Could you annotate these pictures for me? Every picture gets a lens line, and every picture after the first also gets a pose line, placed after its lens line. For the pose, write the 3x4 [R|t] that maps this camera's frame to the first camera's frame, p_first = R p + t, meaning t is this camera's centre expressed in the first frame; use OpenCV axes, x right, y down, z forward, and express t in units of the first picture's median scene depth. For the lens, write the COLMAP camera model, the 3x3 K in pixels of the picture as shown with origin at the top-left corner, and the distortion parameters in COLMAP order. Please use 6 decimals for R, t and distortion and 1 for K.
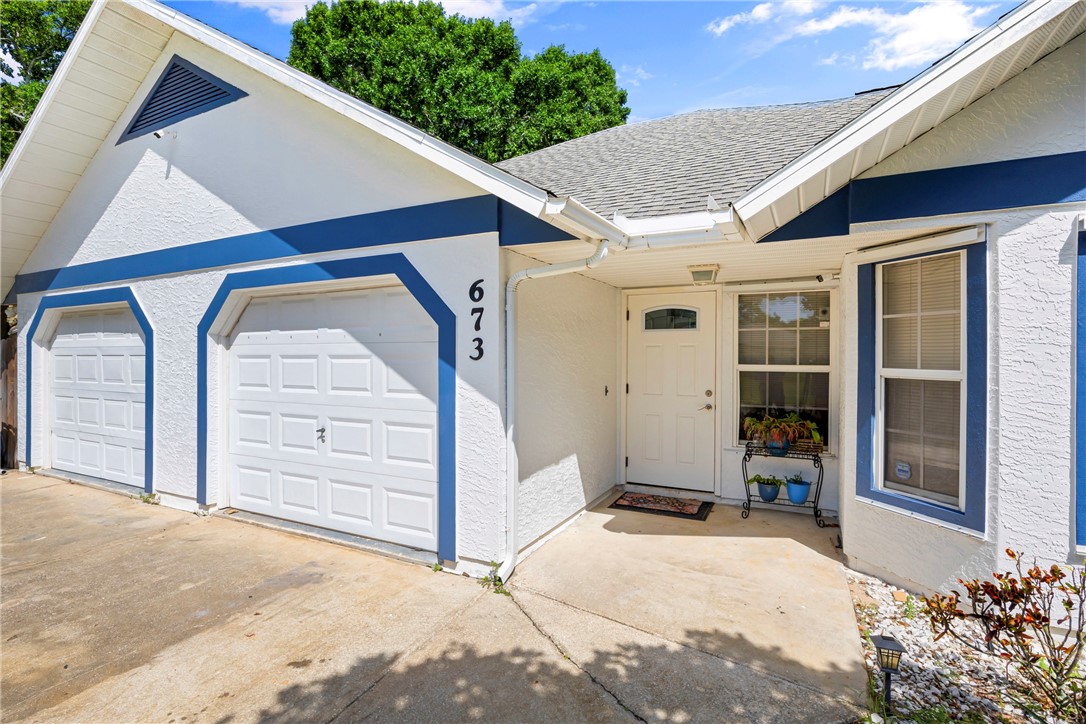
lens RADIAL K [[523.4, 0, 544.7], [0, 523.4, 359.1], [0, 0, 1]] dist [-0.015284, 0.000216]
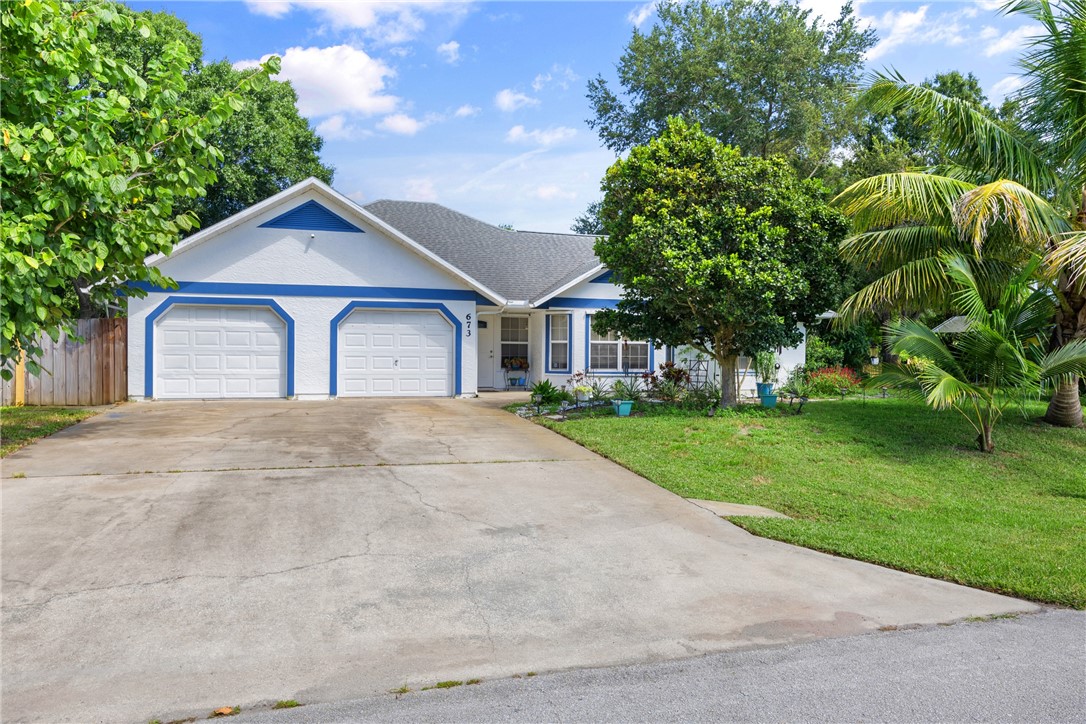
lens RADIAL K [[782.0, 0, 543.0], [0, 782.0, 362.0], [0, 0, 1]] dist [0.000437, 0.000023]
pose [[0.713526, 0.001433, 0.700628, -3.288162], [-0.003276, 0.999994, 0.001290, 0.157428], [-0.700622, -0.003216, 0.713526, -2.964542]]
